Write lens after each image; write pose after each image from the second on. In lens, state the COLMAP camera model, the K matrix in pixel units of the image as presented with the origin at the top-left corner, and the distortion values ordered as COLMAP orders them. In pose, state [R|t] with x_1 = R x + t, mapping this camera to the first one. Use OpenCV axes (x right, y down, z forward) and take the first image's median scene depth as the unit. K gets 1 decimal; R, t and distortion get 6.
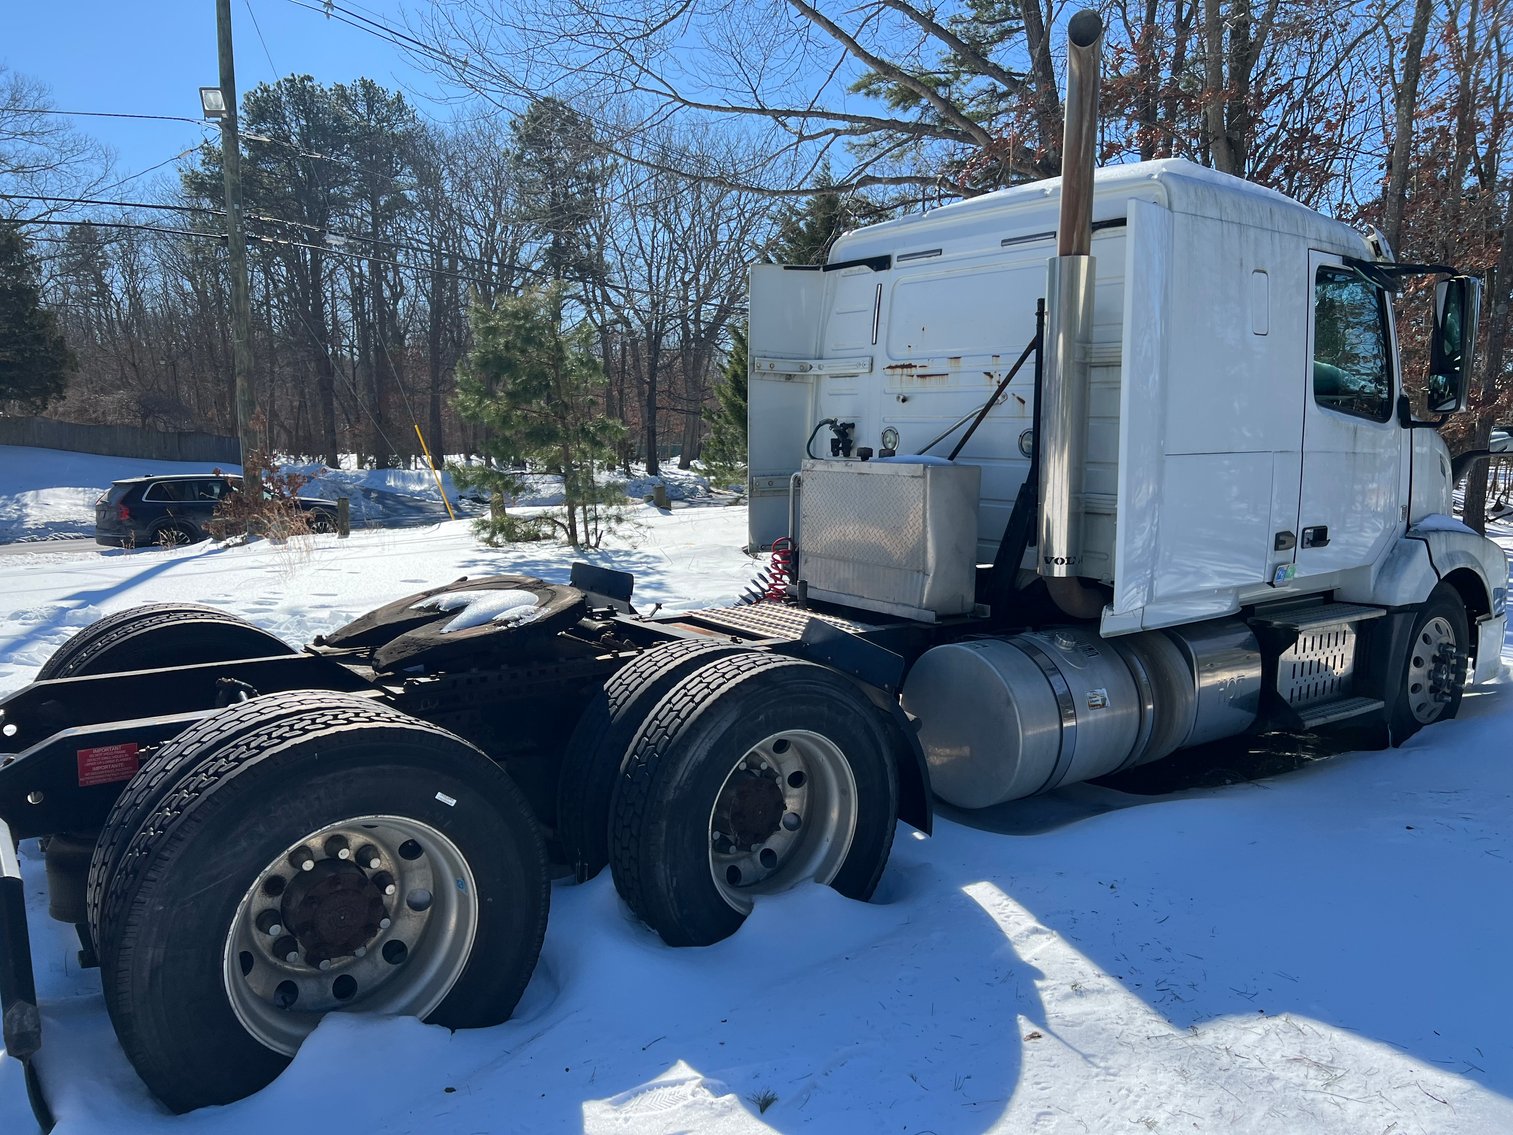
lens RADIAL K [[1137.3, 0, 756.5], [0, 1137.3, 567.5], [0, 0, 1]] dist [0.070461, -0.094184]
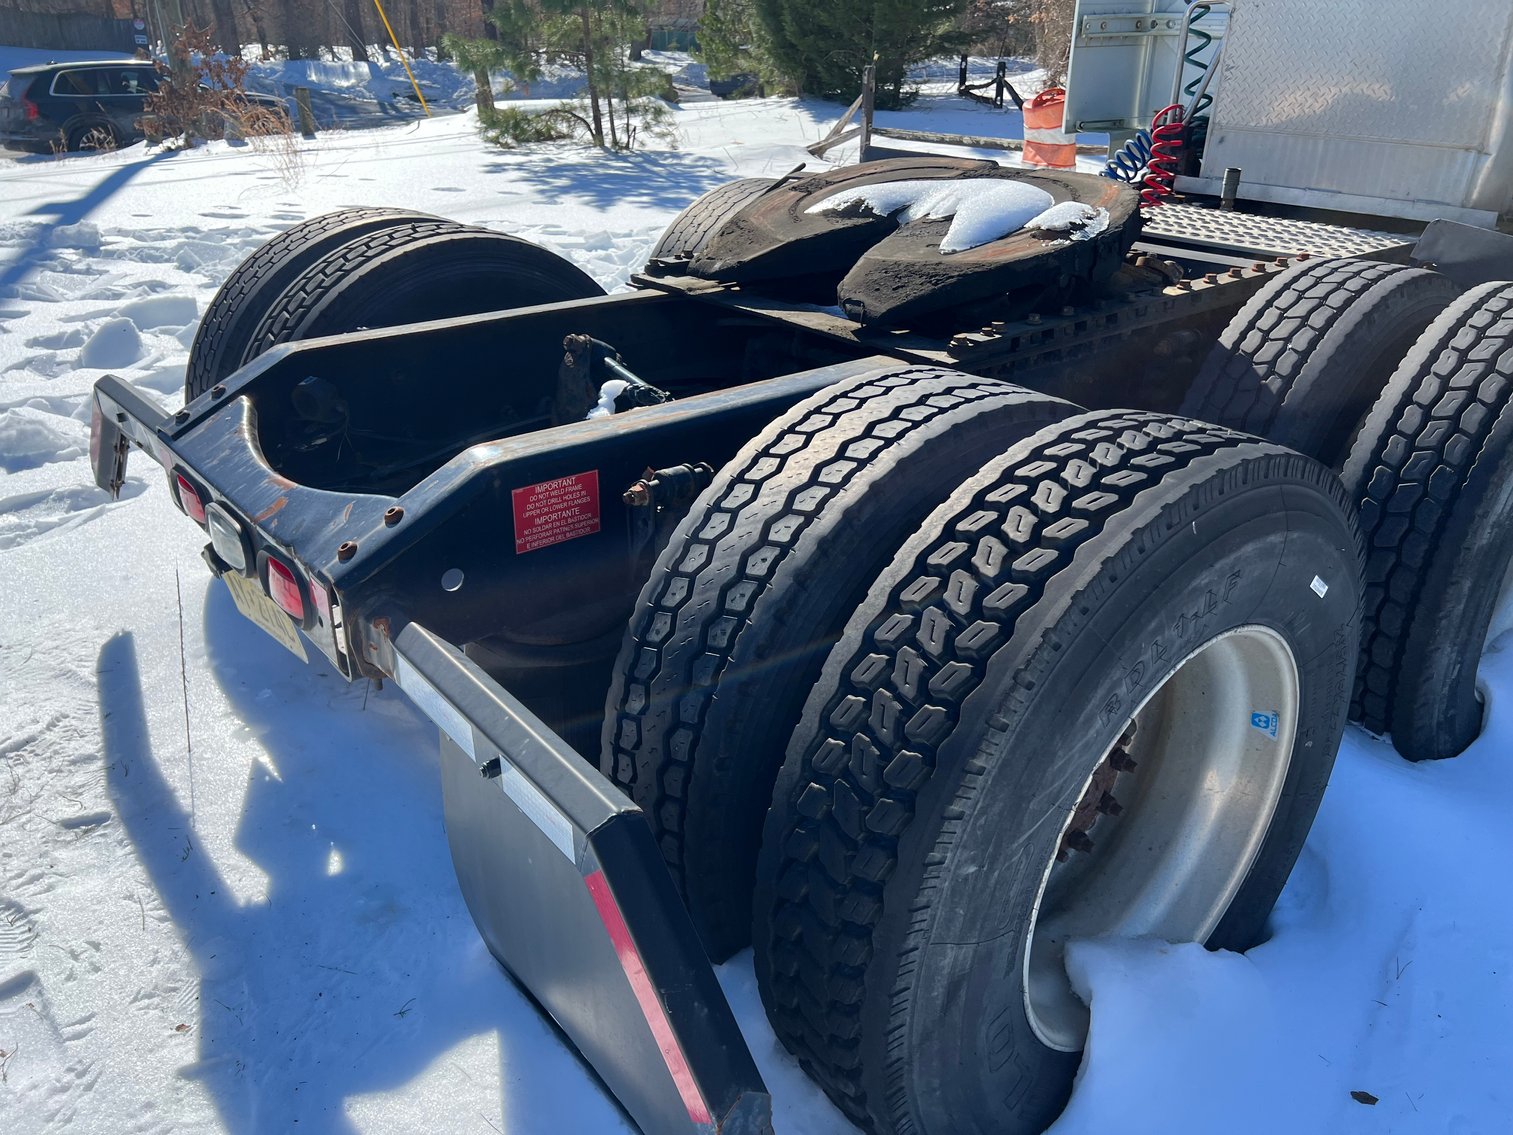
lens RADIAL K [[1146.8, 0, 748.8], [0, 1146.8, 563.0], [0, 0, 1]] dist [0.053315, -0.051755]
pose [[0.999040, -0.021008, 0.038442, -0.254675], [0.007814, 0.948892, 0.315504, 0.012849], [-0.043106, -0.314900, 0.948145, 0.246848]]
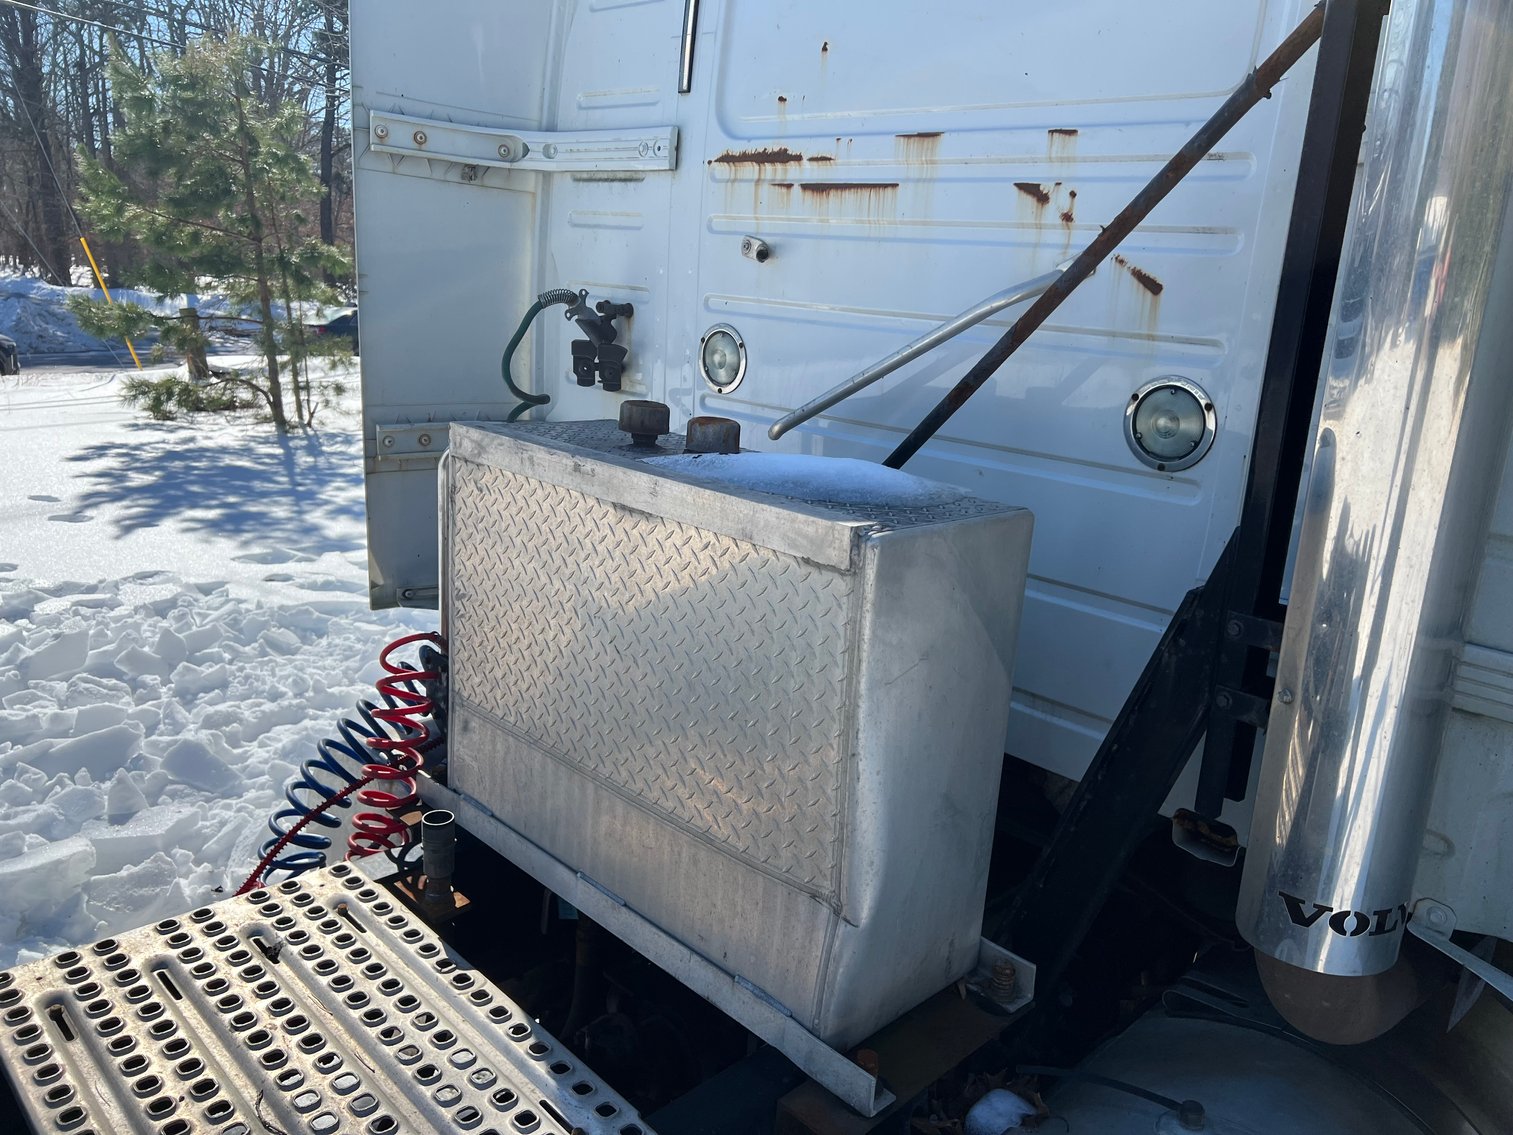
lens RADIAL K [[1160.2, 0, 763.6], [0, 1160.2, 549.2], [0, 0, 1]] dist [0.054859, -0.086296]
pose [[0.986657, 0.014929, 0.162127, 0.068836], [-0.033630, 0.993000, 0.113223, -0.092585], [-0.159302, -0.117165, 0.980253, 0.607287]]
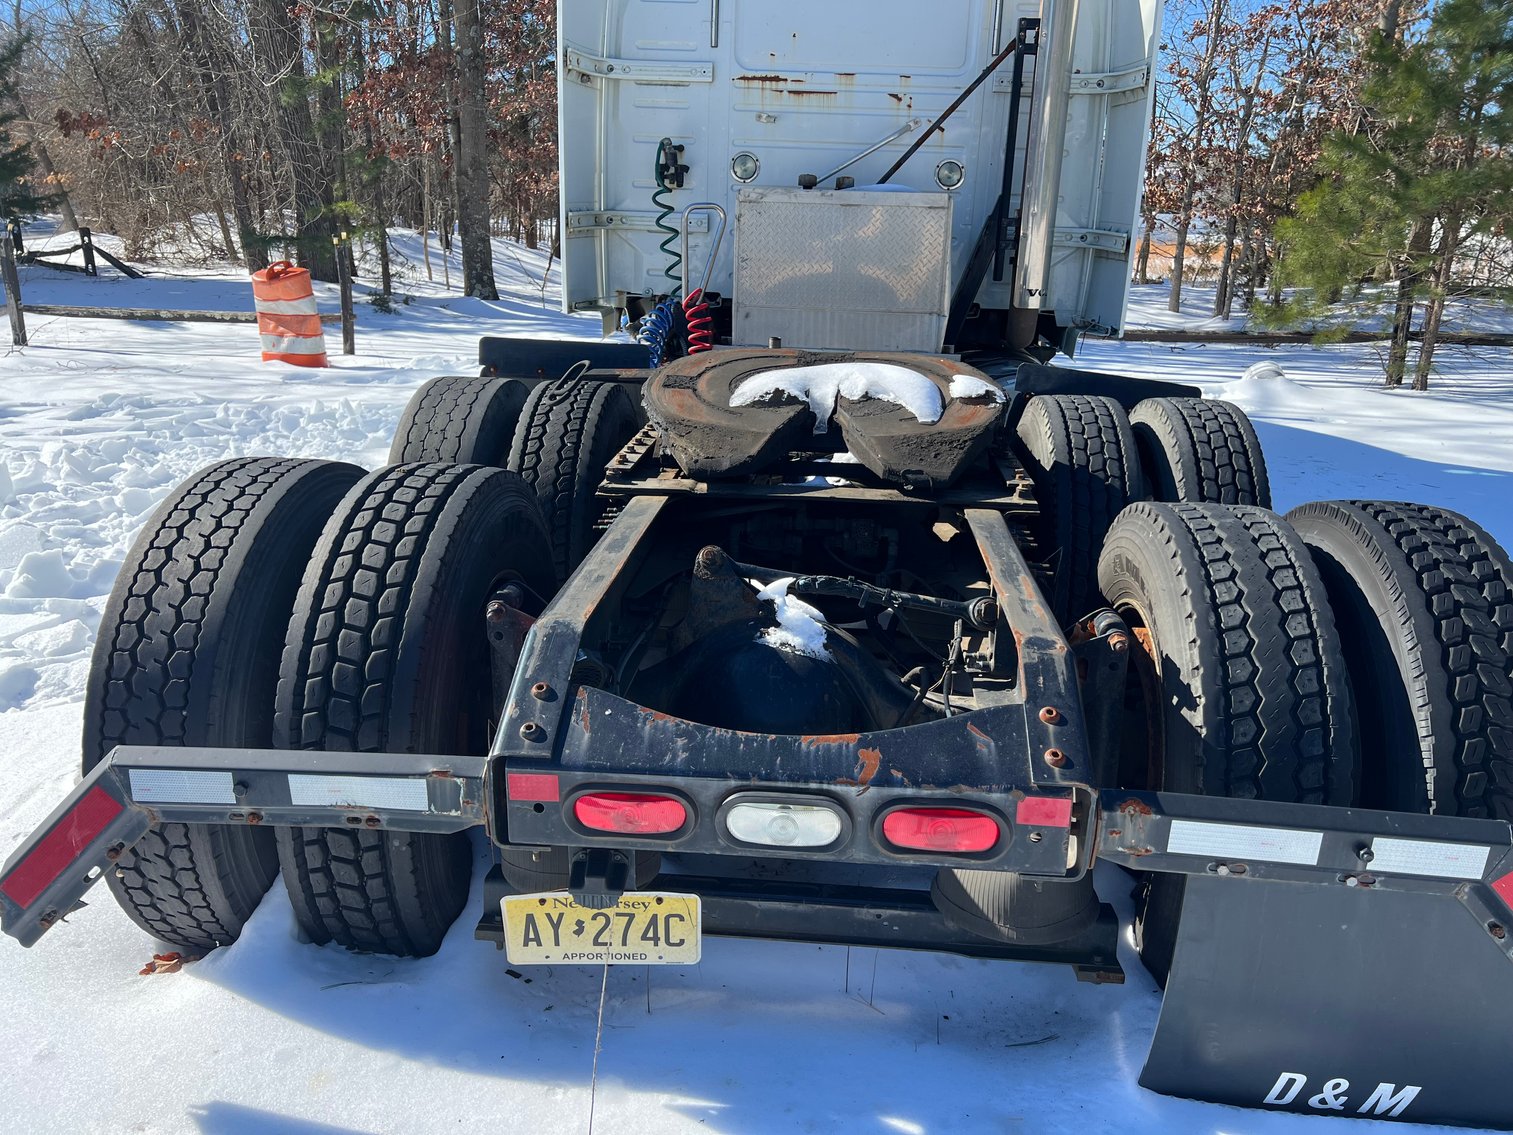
lens RADIAL K [[1160.2, 0, 763.6], [0, 1160.2, 549.2], [0, 0, 1]] dist [0.054859, -0.086296]
pose [[0.655219, -0.210499, 0.725519, -0.569739], [0.069457, 0.973112, 0.219608, -0.023222], [-0.752239, -0.093499, 0.652222, 0.378943]]
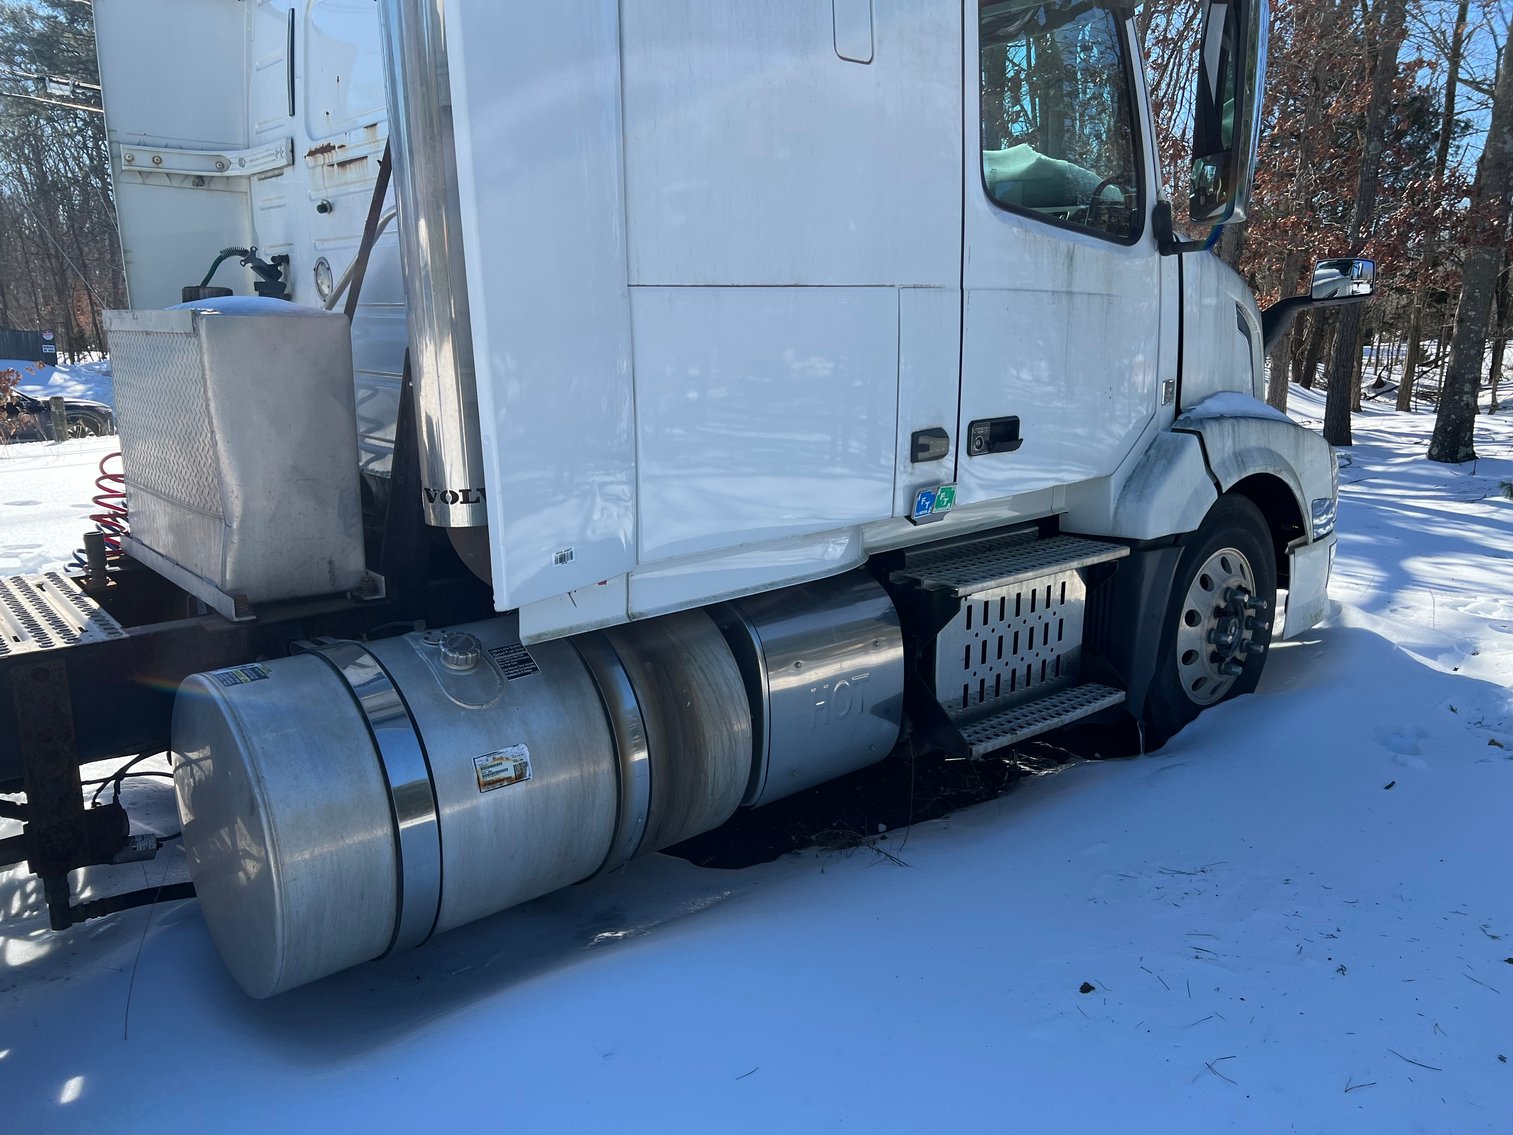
lens RADIAL K [[1160.2, 0, 763.6], [0, 1160.2, 549.2], [0, 0, 1]] dist [0.054859, -0.086296]
pose [[0.996921, -0.028210, 0.073168, 0.291728], [0.022434, 0.996654, 0.078604, -0.016325], [-0.075140, -0.076720, 0.994217, 0.368927]]
